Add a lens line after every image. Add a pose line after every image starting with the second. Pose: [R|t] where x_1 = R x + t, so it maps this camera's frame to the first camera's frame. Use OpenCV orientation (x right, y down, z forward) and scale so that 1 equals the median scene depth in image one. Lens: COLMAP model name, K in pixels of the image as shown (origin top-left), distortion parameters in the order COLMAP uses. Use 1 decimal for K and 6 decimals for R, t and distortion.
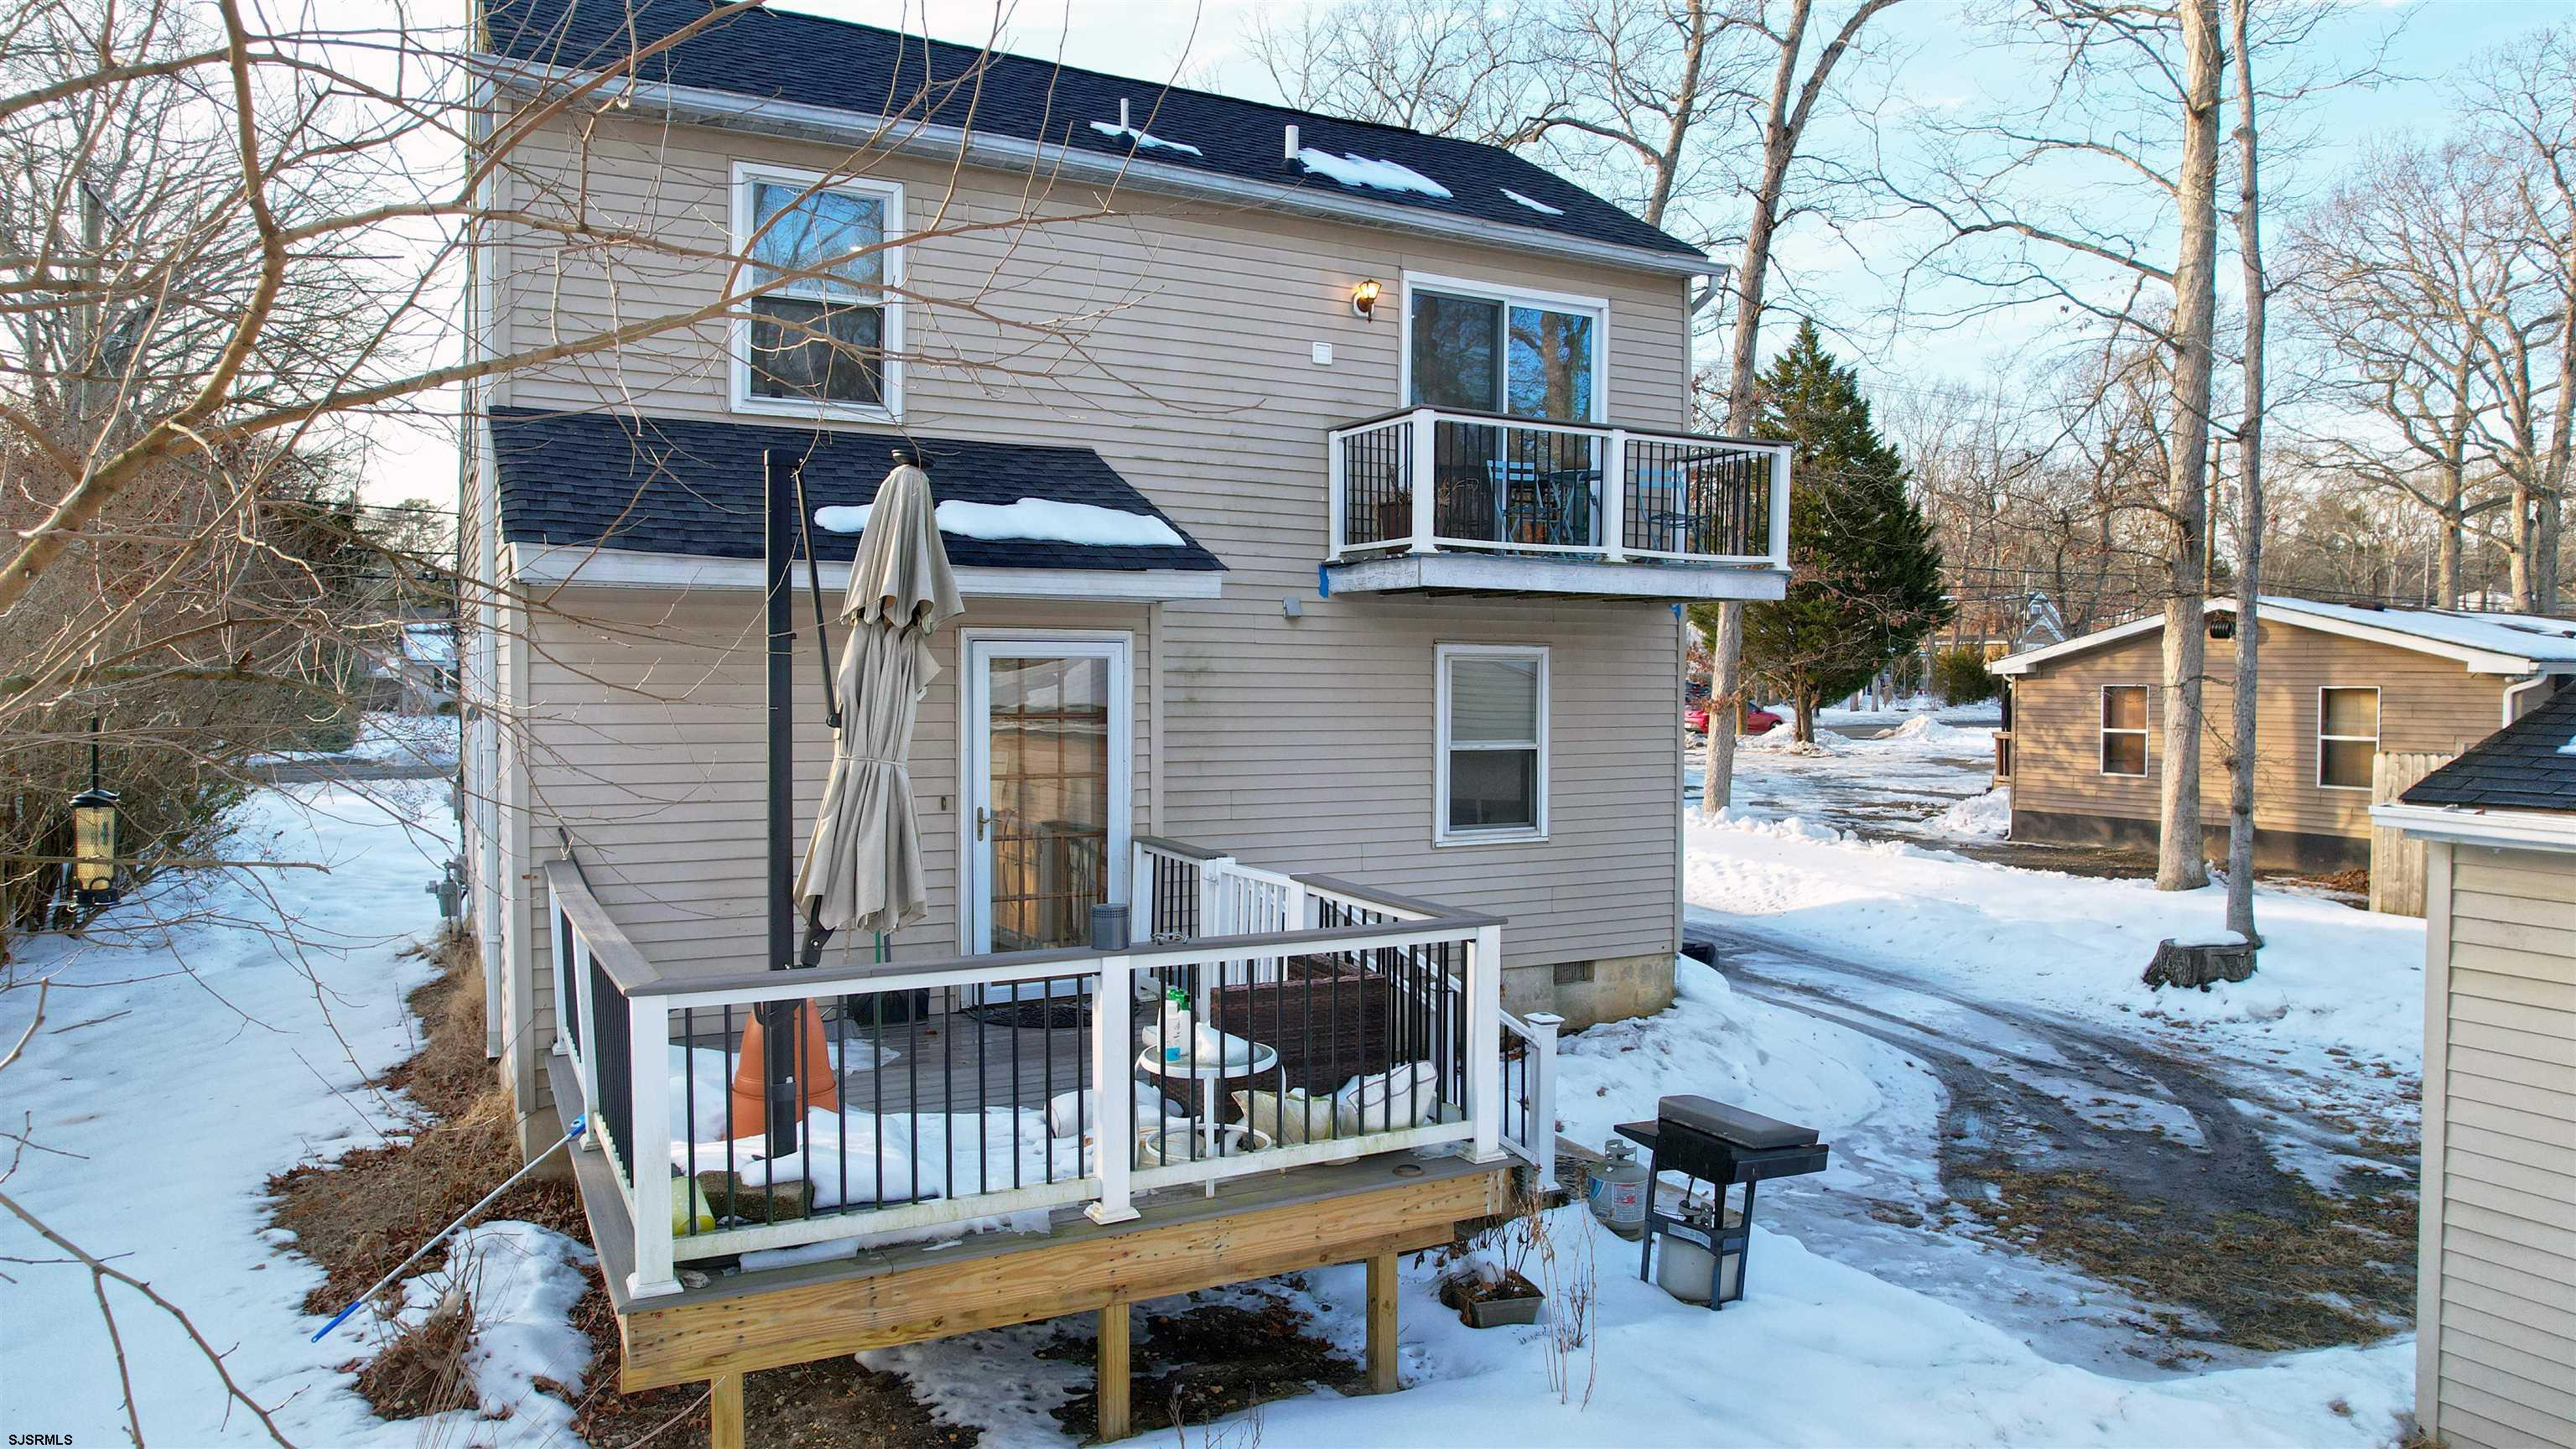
lens RADIAL K [[1646.9, 0, 1288.0], [0, 1646.9, 738.0], [0, 0, 1]] dist [-0.072404, 0.063208]
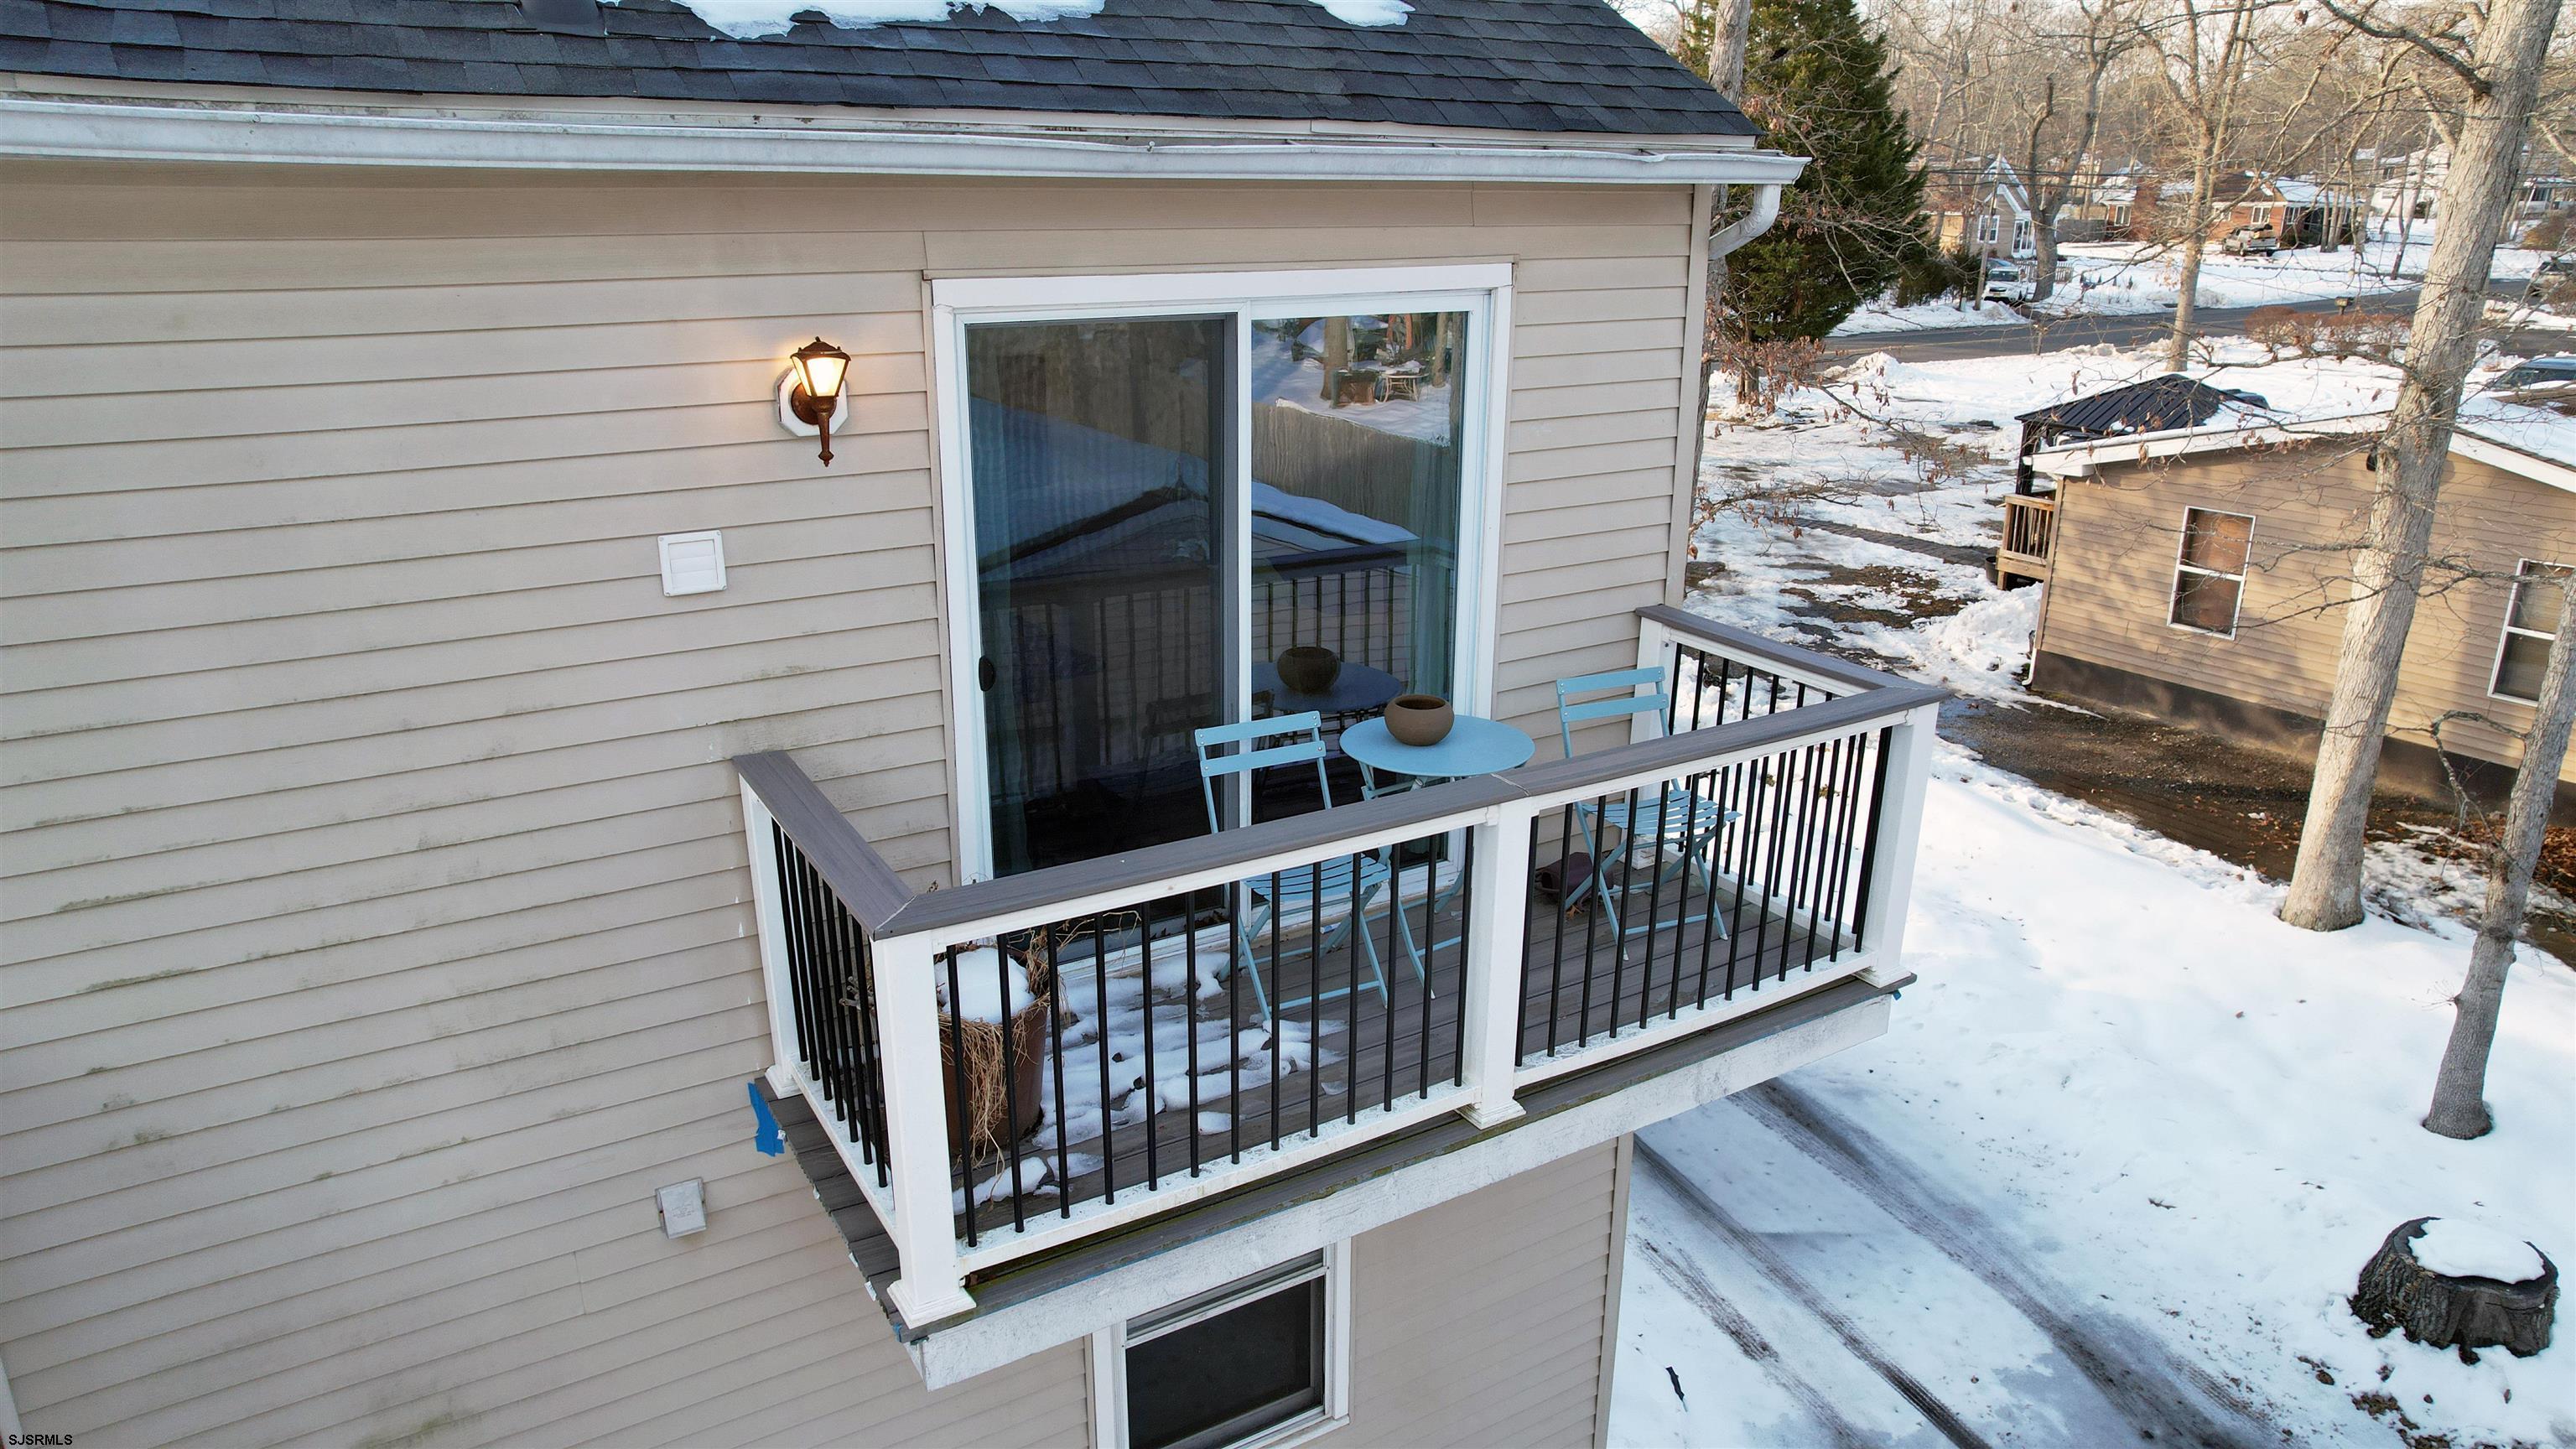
lens RADIAL K [[1646.9, 0, 1288.0], [0, 1646.9, 738.0], [0, 0, 1]] dist [-0.072404, 0.063208]
pose [[0.998567, -0.019461, 0.049851, 0.129926], [0.005060, 0.961699, 0.274059, -0.292126], [-0.053275, -0.273414, 0.960420, 0.640330]]
